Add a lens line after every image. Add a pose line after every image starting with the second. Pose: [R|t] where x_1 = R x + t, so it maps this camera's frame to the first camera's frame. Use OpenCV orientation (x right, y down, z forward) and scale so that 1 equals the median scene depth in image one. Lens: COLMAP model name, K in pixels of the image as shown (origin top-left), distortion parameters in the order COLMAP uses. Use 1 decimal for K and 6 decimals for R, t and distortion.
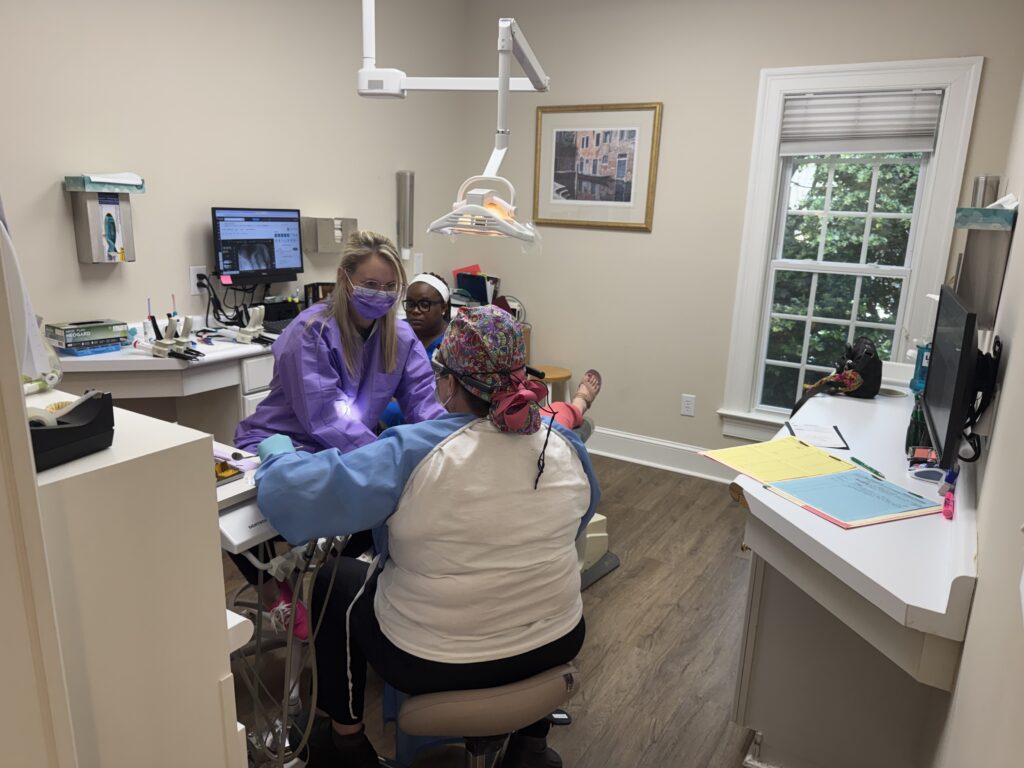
lens RADIAL K [[728.2, 0, 516.9], [0, 728.2, 380.0], [0, 0, 1]] dist [0.056257, -0.068670]
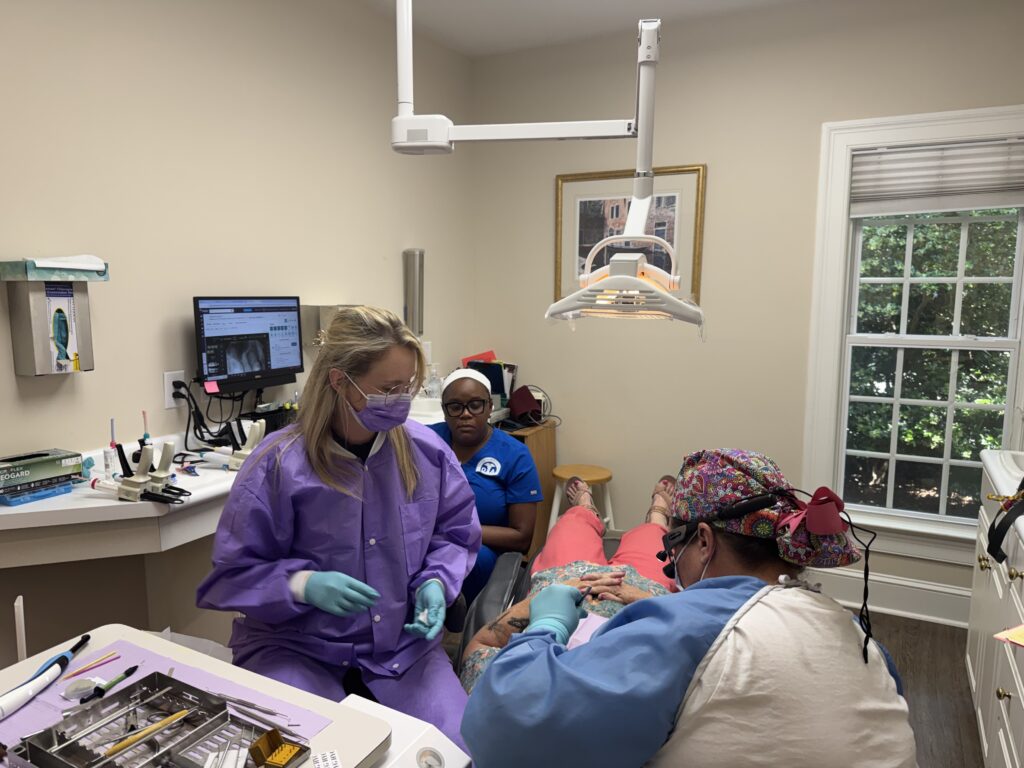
lens RADIAL K [[728.2, 0, 518.8], [0, 728.2, 381.3], [0, 0, 1]] dist [0.056257, -0.068670]
pose [[0.996969, -0.041923, 0.065543, -0.120044], [0.048657, 0.993306, -0.104769, -0.044544], [-0.060712, 0.107641, 0.992334, 0.202306]]
